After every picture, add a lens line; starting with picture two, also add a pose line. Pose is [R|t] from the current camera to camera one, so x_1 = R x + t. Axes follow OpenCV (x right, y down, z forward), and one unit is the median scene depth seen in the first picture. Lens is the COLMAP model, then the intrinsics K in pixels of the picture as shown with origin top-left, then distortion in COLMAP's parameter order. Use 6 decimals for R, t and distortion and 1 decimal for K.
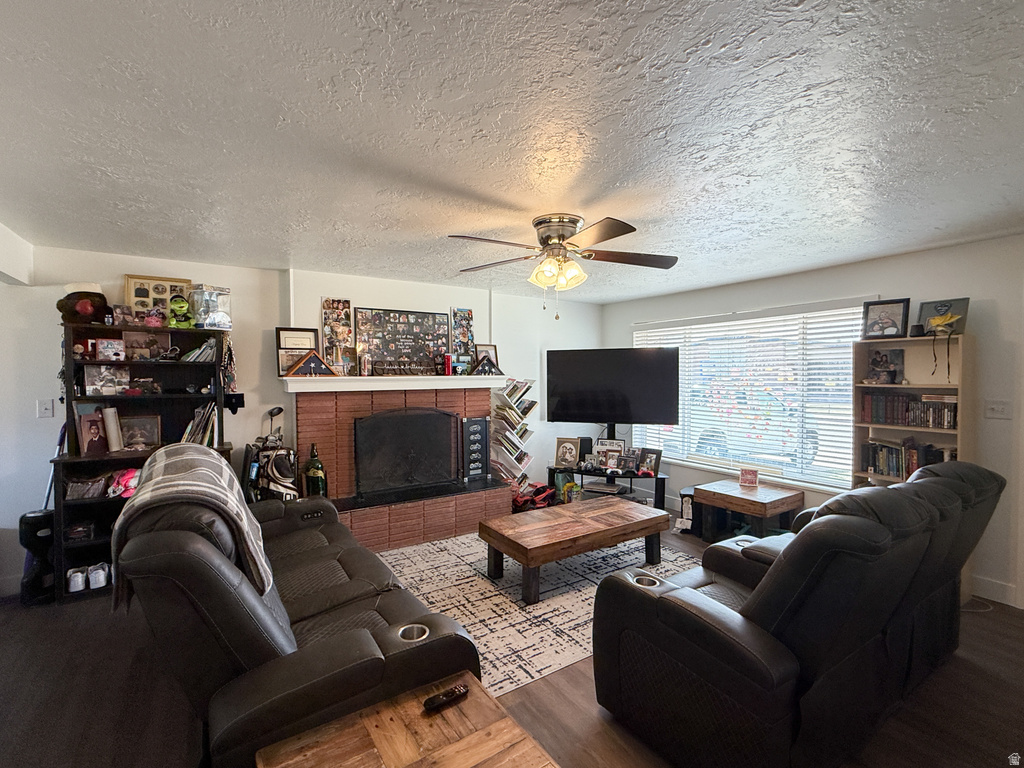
lens RADIAL K [[472.3, 0, 508.2], [0, 472.3, 381.5], [0, 0, 1]] dist [0.000586, 0.000650]
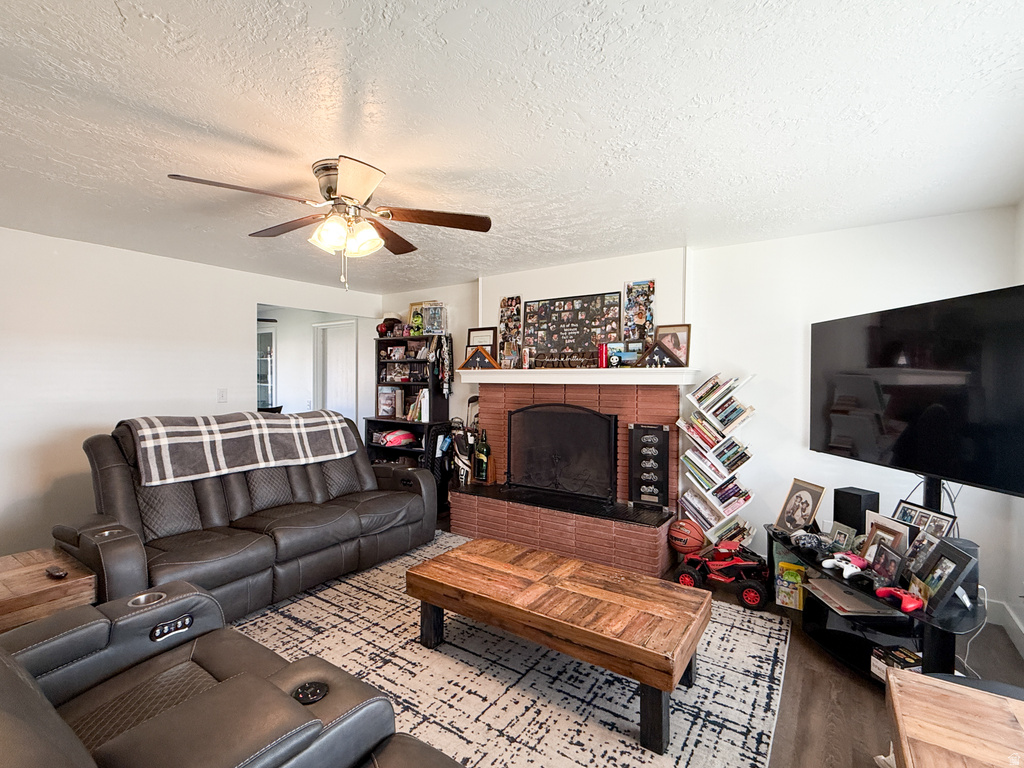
lens RADIAL K [[472.3, 0, 512.6], [0, 472.3, 381.3], [0, 0, 1]] dist [0.000586, 0.000650]
pose [[0.387997, 0.011712, -0.921586, 0.581639], [-0.020230, 0.999787, 0.004189, 0.009969], [0.921438, 0.017018, 0.388152, 0.562341]]
